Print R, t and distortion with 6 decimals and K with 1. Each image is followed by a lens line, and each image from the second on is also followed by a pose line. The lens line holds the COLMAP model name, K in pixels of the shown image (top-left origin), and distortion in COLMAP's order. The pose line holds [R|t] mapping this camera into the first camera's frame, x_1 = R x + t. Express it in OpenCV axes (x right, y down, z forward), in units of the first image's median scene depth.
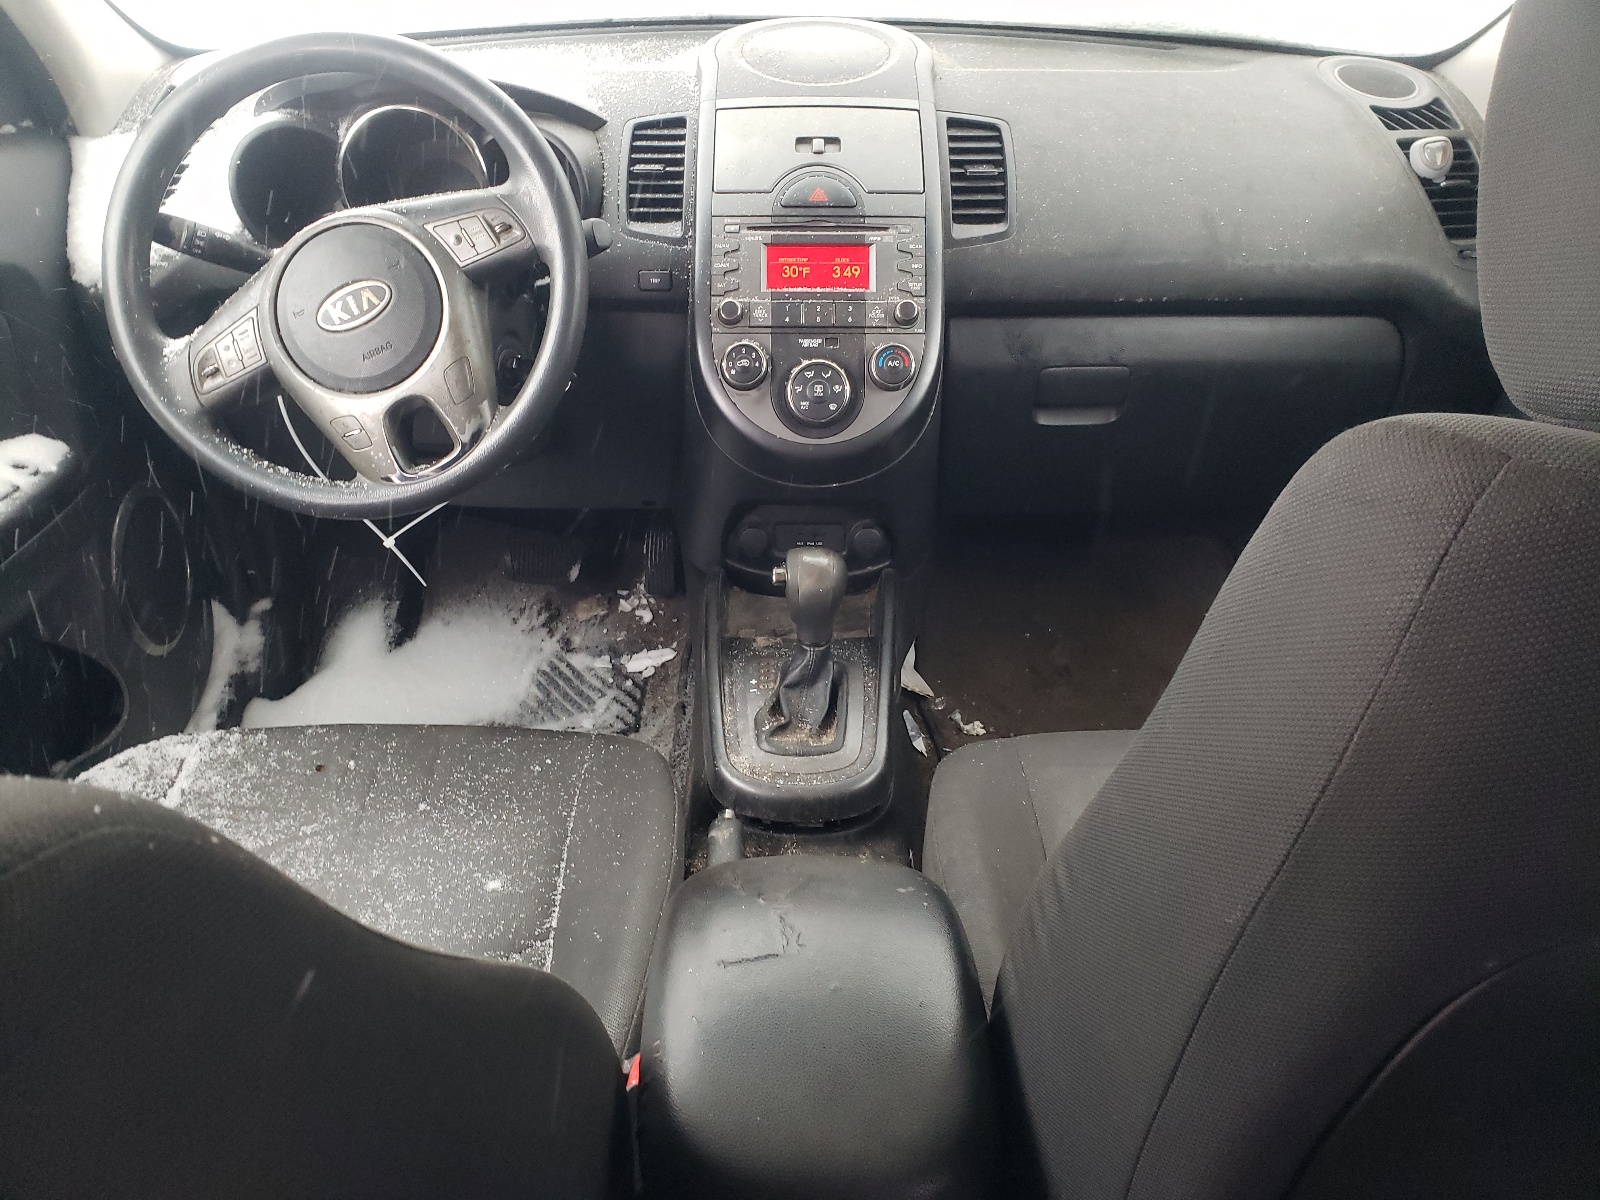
lens RADIAL K [[1211.0, 0, 800.4], [0, 1211.0, 599.0], [0, 0, 1]] dist [0.002764, 0.000350]
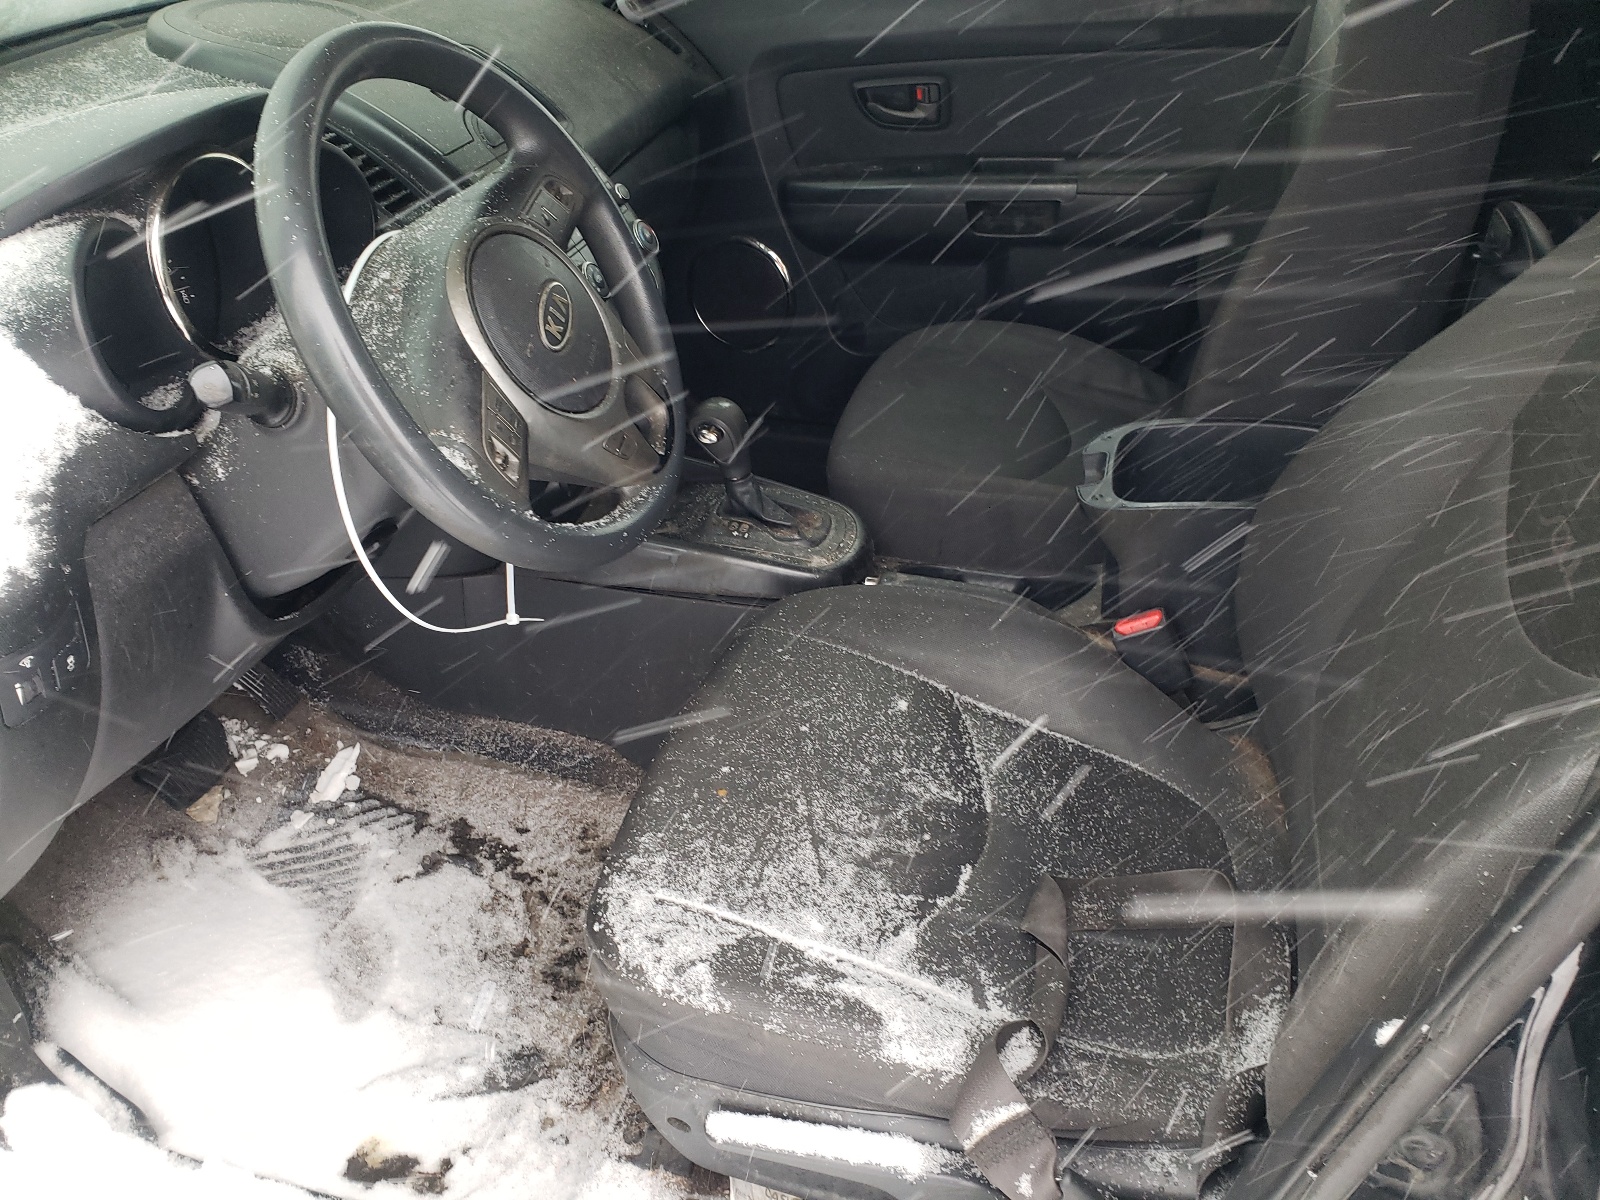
lens RADIAL K [[1211.0, 0, 800.5], [0, 1211.0, 600.6], [0, 0, 1]] dist [0.002764, 0.000350]
pose [[0.274440, -0.555648, 0.784817, -0.644304], [0.543311, 0.762998, 0.350211, -0.167684], [-0.793408, 0.330288, 0.511287, 0.264085]]
